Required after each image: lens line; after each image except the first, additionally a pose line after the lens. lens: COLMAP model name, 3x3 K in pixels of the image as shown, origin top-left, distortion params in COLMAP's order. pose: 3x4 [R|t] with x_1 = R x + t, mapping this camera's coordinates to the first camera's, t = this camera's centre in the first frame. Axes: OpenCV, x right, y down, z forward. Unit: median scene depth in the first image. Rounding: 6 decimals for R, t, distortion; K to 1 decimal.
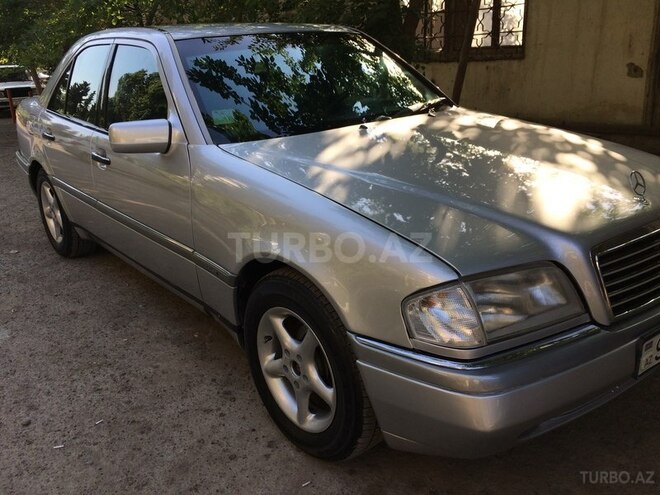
lens RADIAL K [[566.6, 0, 329.9], [0, 566.6, 246.9], [0, 0, 1]] dist [0.072012, -0.099238]
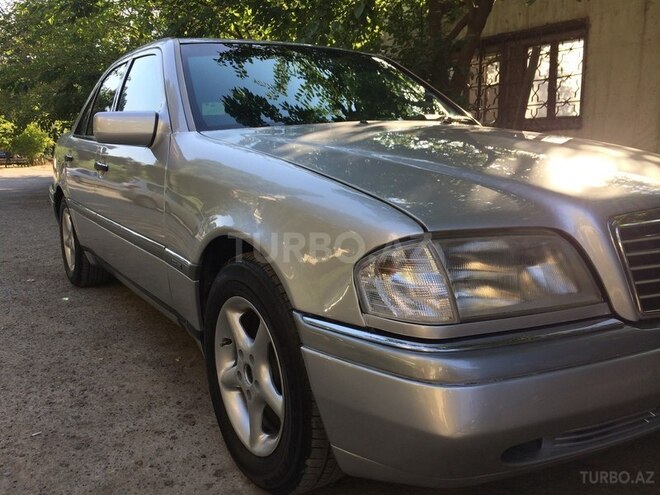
lens RADIAL K [[566.6, 0, 329.9], [0, 566.6, 246.9], [0, 0, 1]] dist [0.072012, -0.099238]
pose [[0.992623, 0.045488, -0.112382, 0.131827], [-0.062491, 0.986287, -0.152750, 0.141078], [0.103893, 0.158646, 0.981854, 0.160435]]
